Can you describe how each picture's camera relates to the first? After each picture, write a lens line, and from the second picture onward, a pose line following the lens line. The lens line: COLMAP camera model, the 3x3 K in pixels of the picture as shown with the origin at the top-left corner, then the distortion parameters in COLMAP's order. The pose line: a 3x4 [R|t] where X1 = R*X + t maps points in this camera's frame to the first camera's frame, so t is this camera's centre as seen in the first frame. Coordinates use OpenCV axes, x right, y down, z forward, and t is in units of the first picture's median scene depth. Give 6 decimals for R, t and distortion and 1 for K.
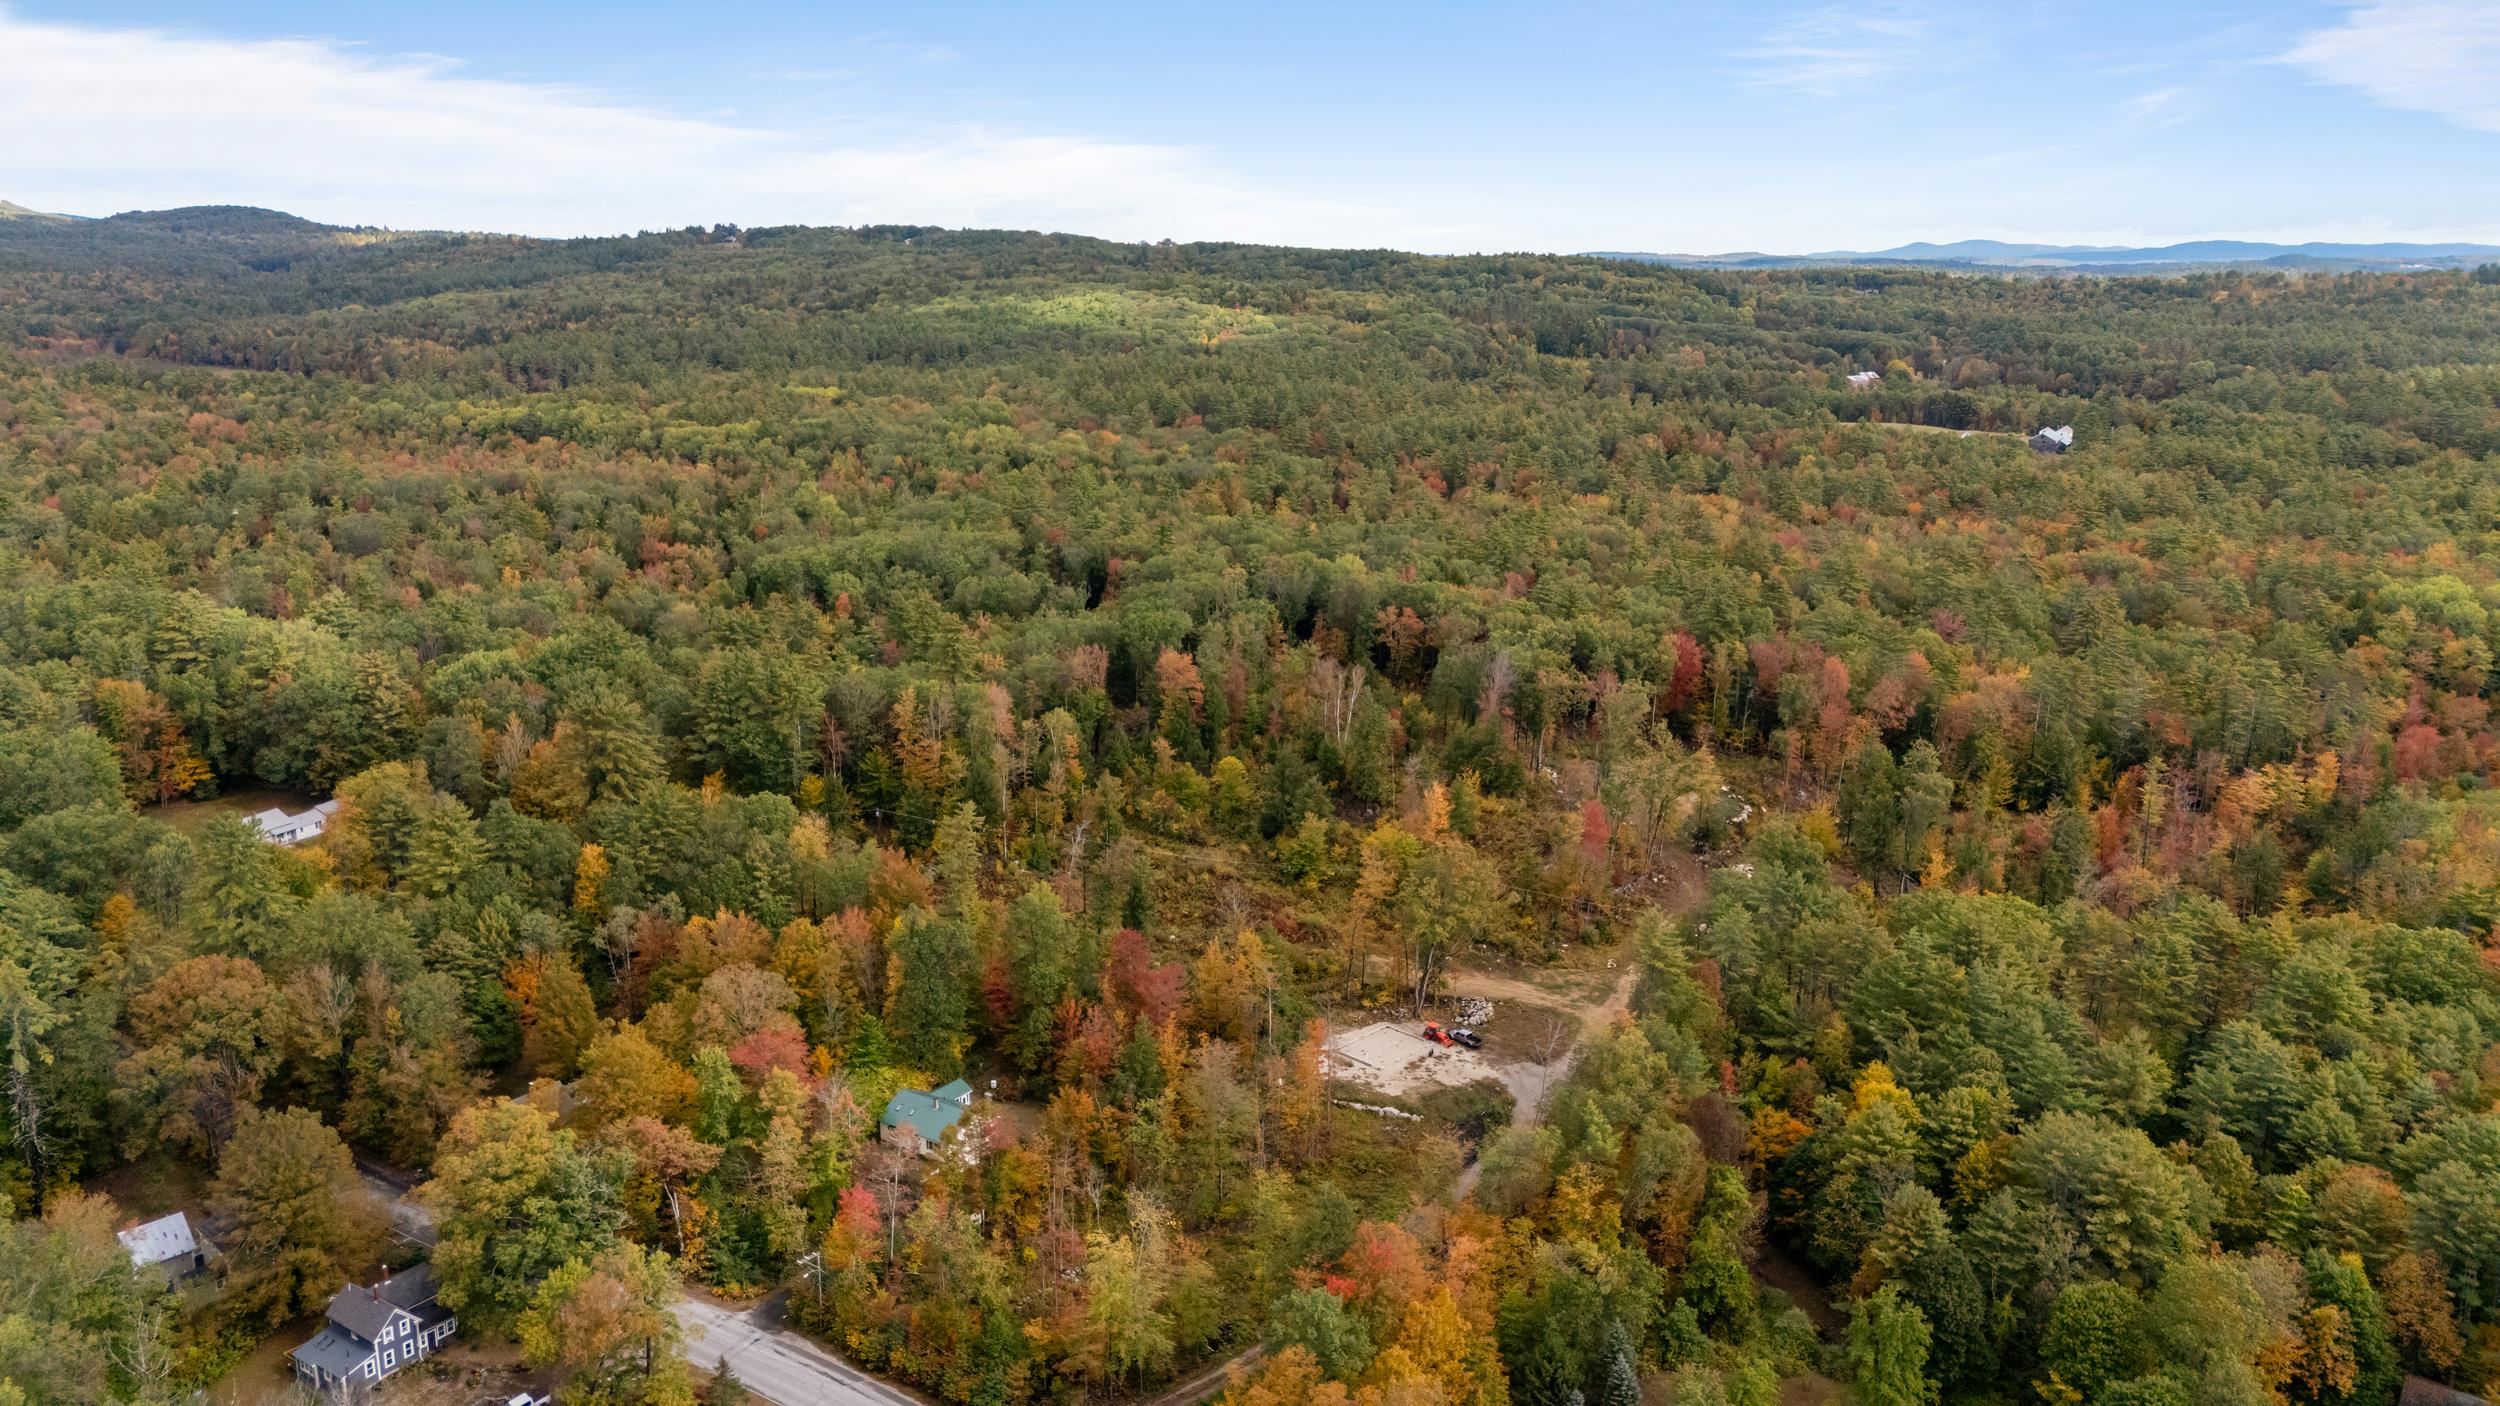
lens RADIAL K [[1847.6, 0, 1249.4], [0, 1847.6, 701.4], [0, 0, 1]] dist [0.068364, -0.057811]
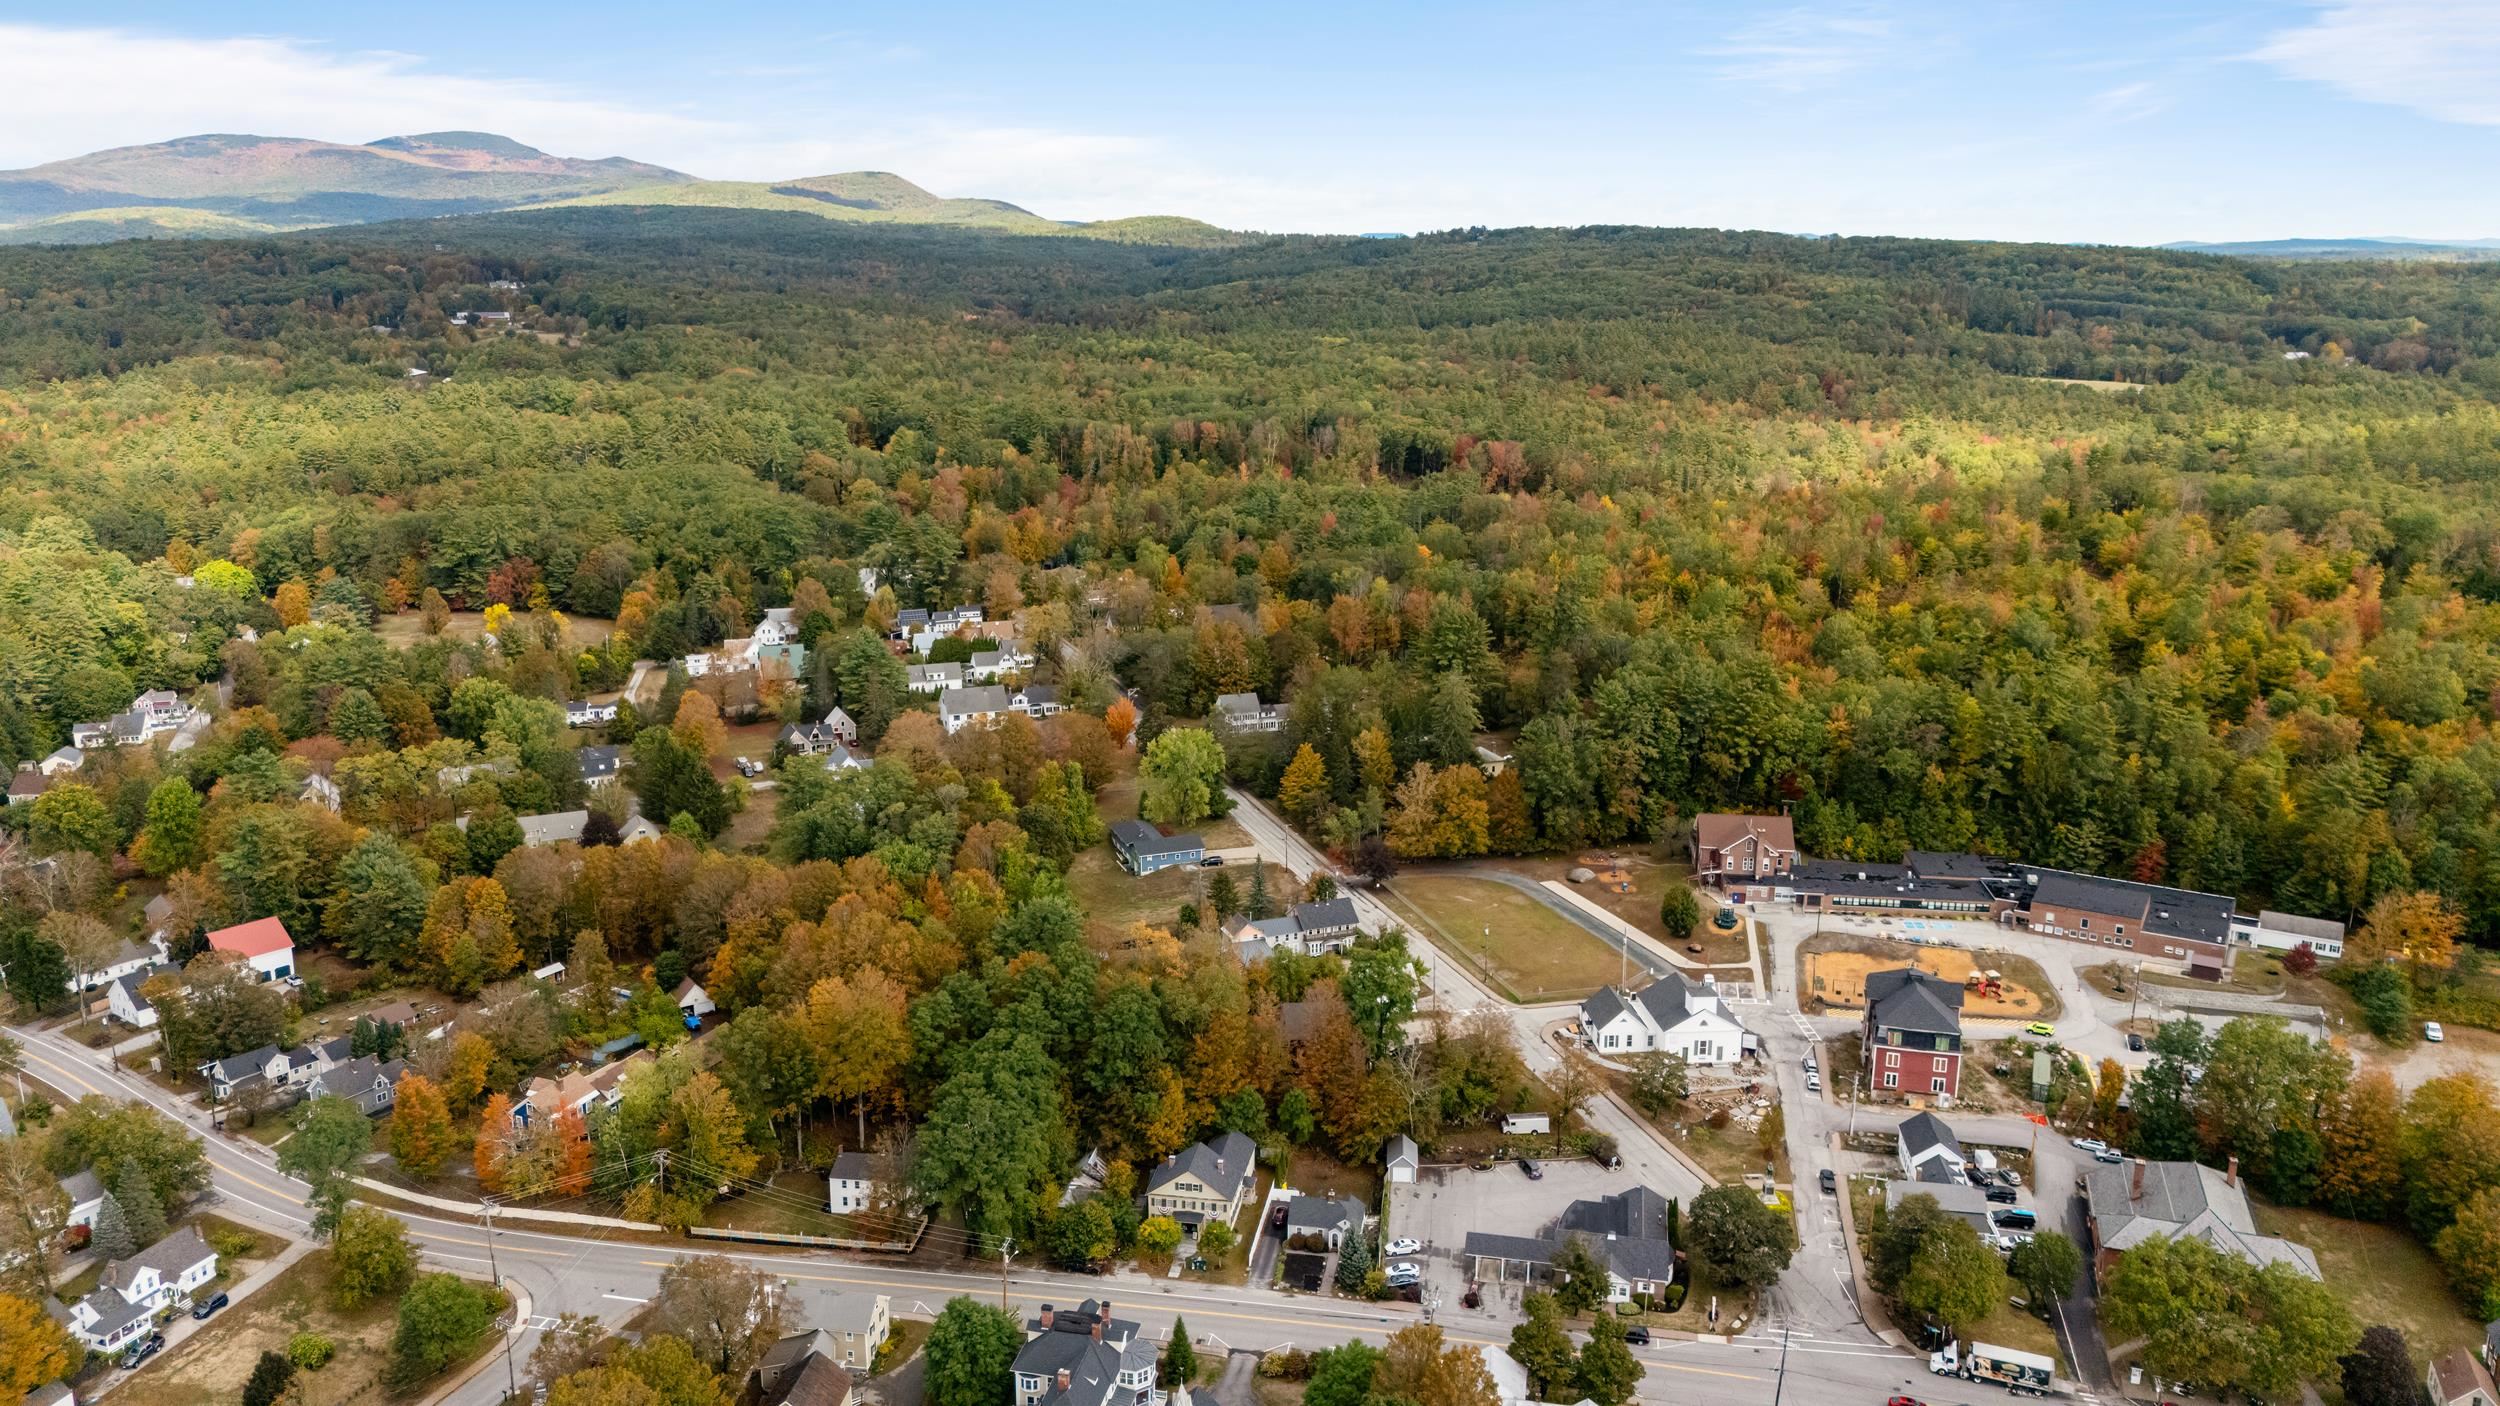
lens RADIAL K [[1847.6, 0, 1243.8], [0, 1847.6, 692.3], [0, 0, 1]] dist [0.068364, -0.057811]
pose [[0.890917, 0.106260, -0.441560, 0.285025], [-0.106845, 0.993995, 0.023626, 0.067956], [0.441419, 0.026129, 0.896921, -0.290388]]
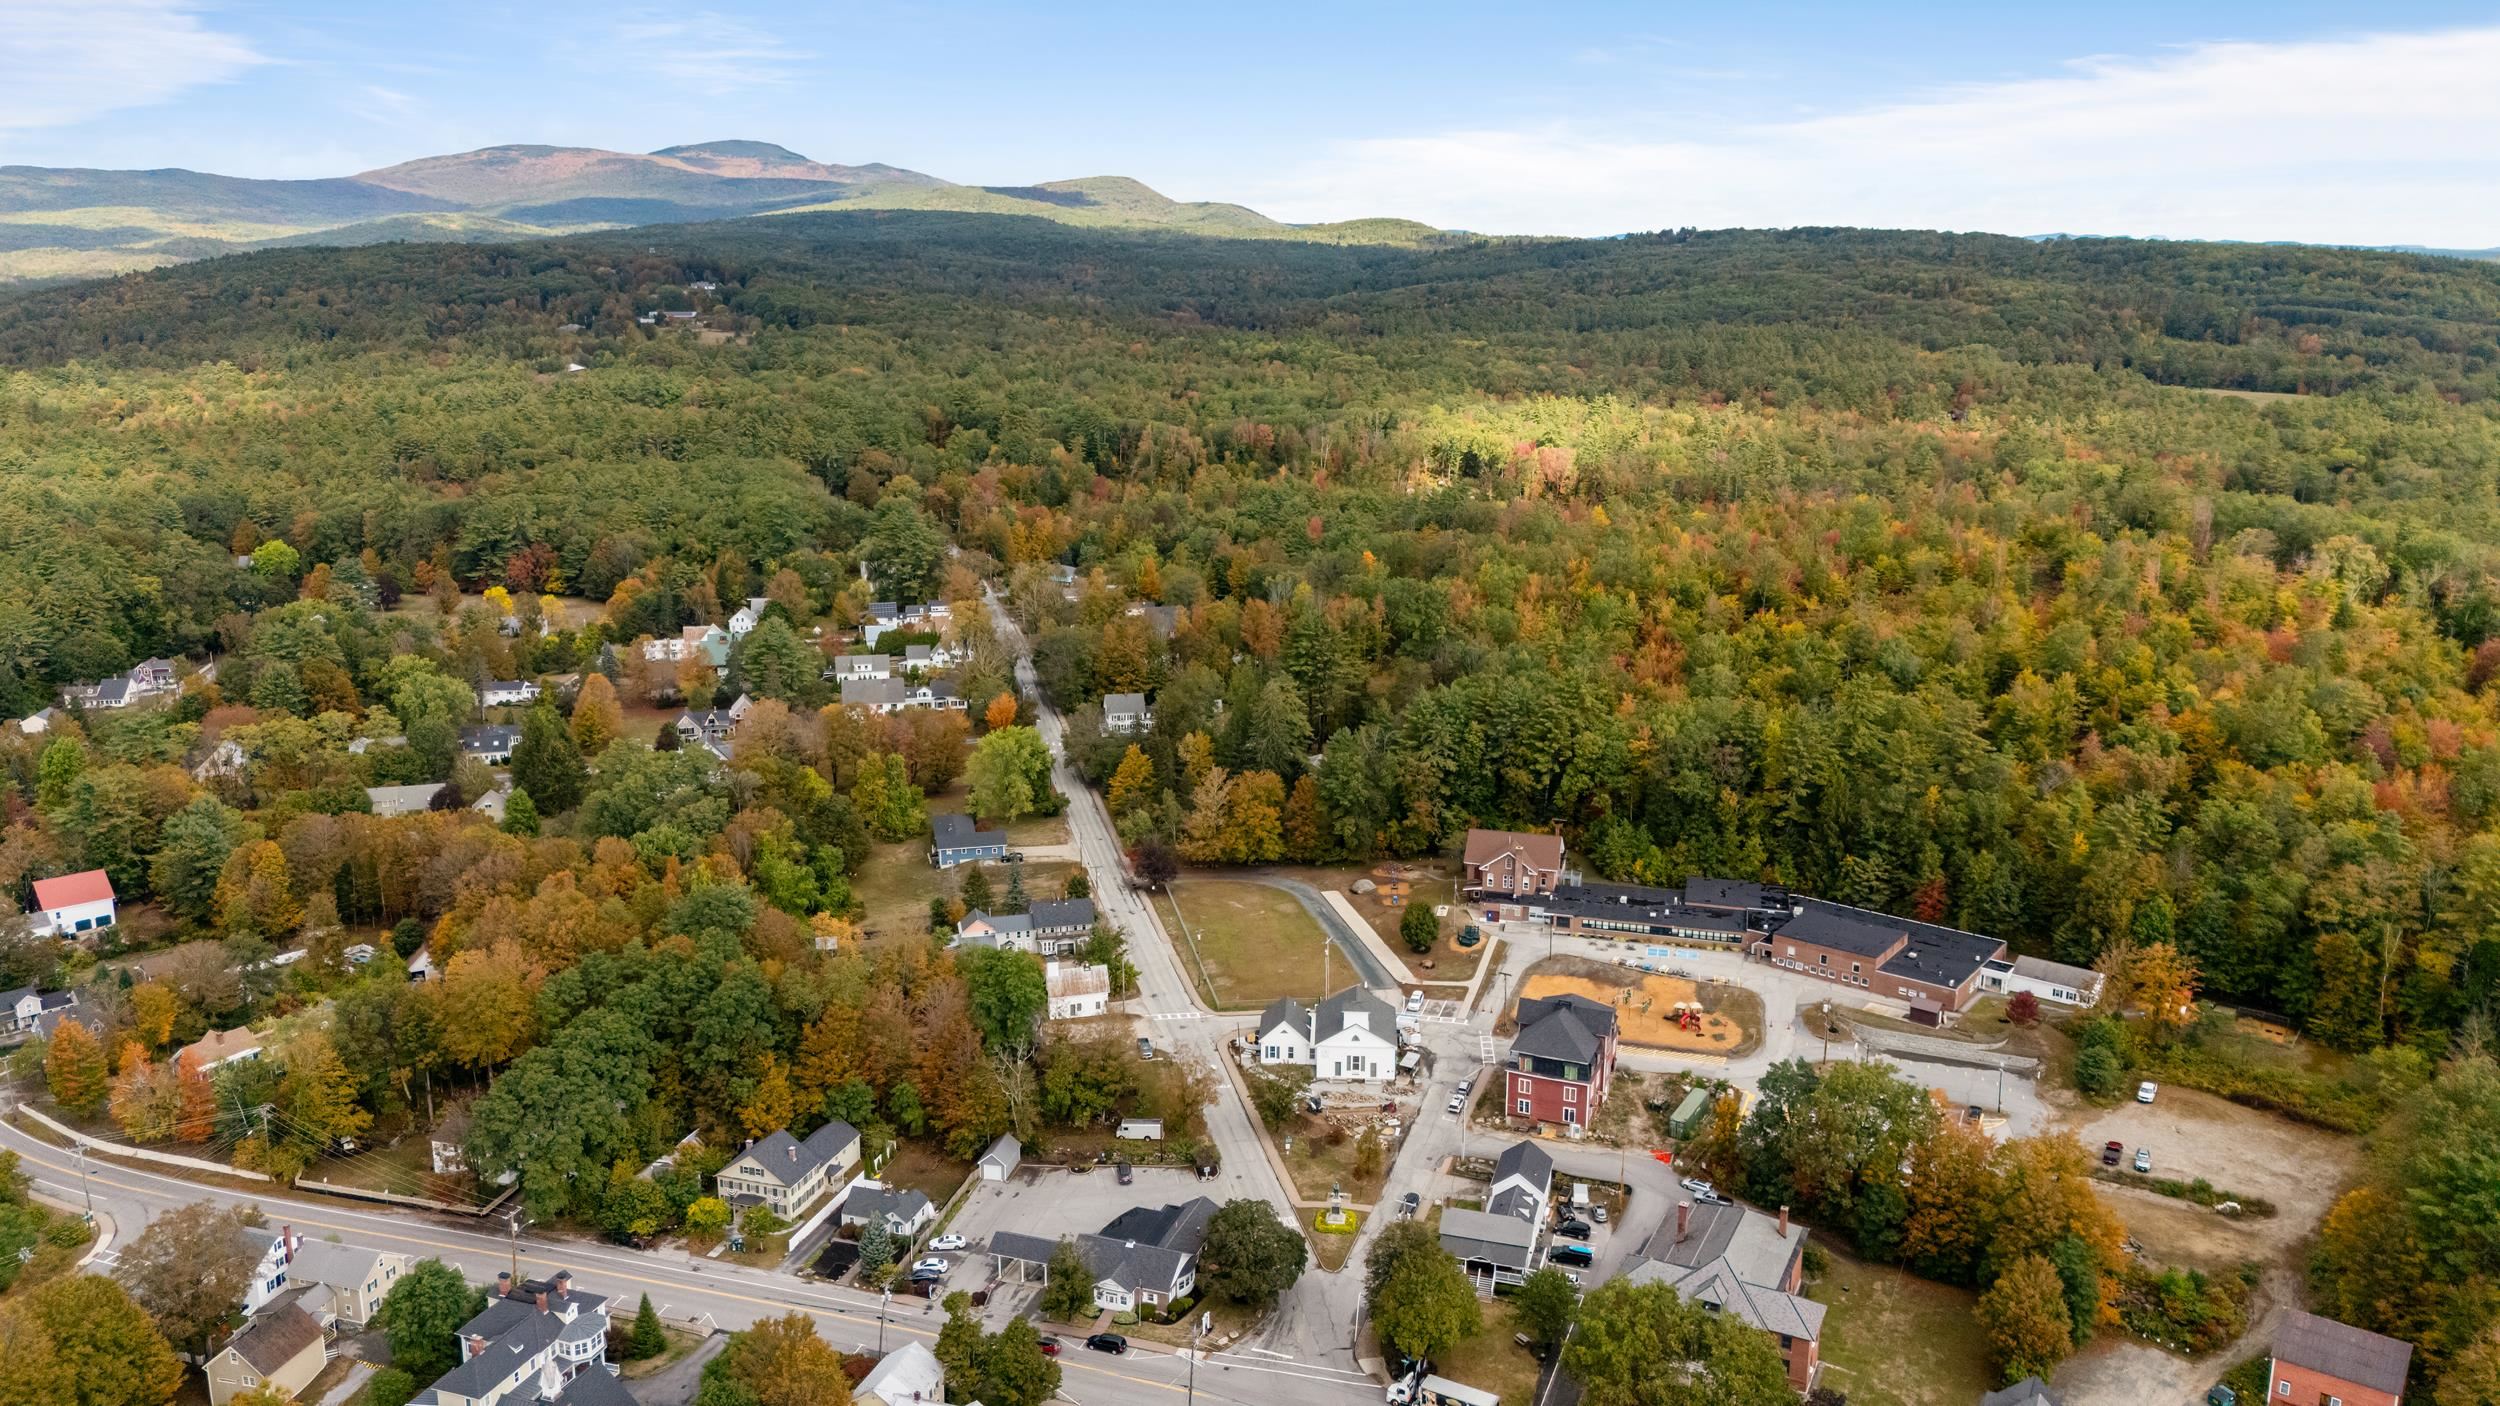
lens RADIAL K [[1847.6, 0, 1242.2], [0, 1847.6, 683.7], [0, 0, 1]] dist [0.068364, -0.057811]
pose [[0.822623, 0.131268, -0.553227, 0.340480], [-0.135215, 0.990236, 0.033902, 0.060079], [0.552276, 0.046916, 0.832340, -0.259487]]
